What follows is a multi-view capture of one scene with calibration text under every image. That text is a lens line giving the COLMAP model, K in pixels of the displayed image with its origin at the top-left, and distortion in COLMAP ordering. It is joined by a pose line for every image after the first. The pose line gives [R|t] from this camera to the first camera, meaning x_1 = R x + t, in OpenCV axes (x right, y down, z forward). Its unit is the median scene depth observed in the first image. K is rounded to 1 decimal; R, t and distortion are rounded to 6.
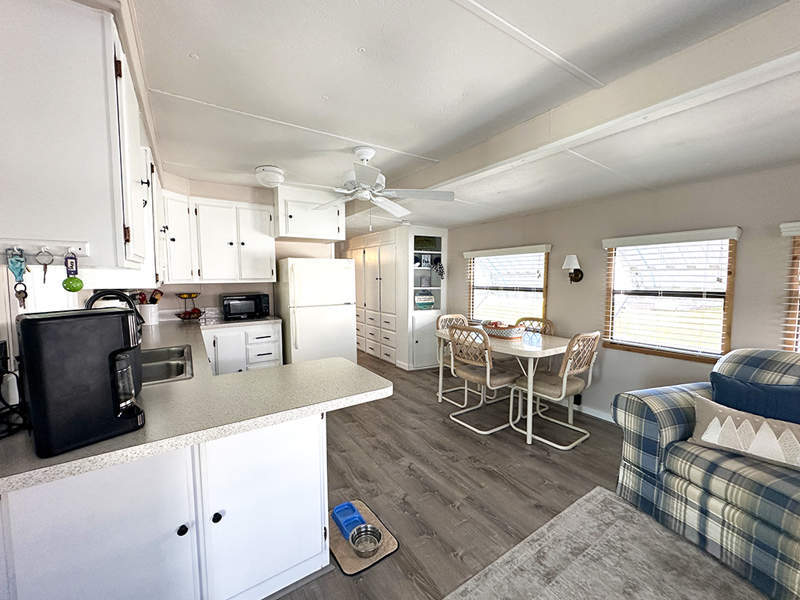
lens RADIAL K [[323.0, 0, 400.0], [0, 323.0, 300.0], [0, 0, 1]] dist [-0.001173, -0.000111]
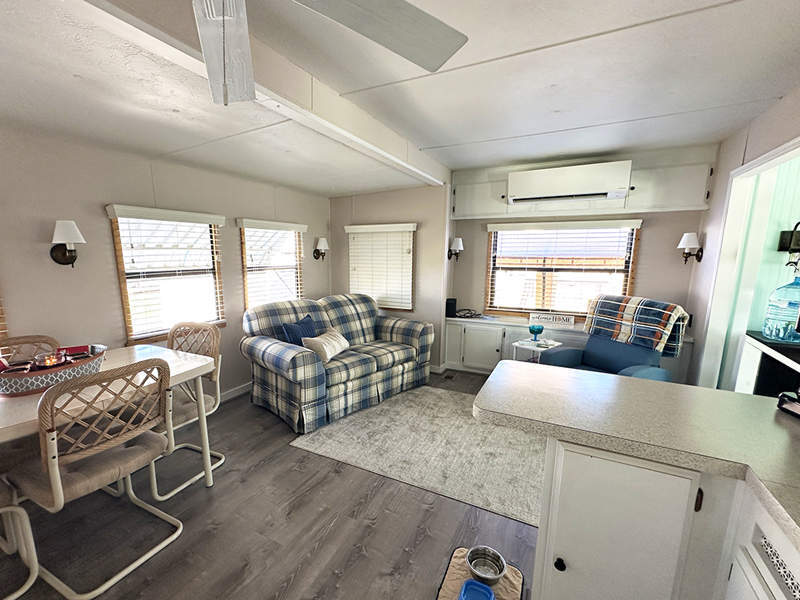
lens RADIAL K [[323.0, 0, 400.0], [0, 323.0, 300.0], [0, 0, 1]] dist [-0.001173, -0.000111]
pose [[-0.468176, -0.131418, 0.873808, -0.569671], [0.048646, 0.983546, 0.173987, -0.115753], [-0.882295, 0.123964, -0.454079, 1.283329]]
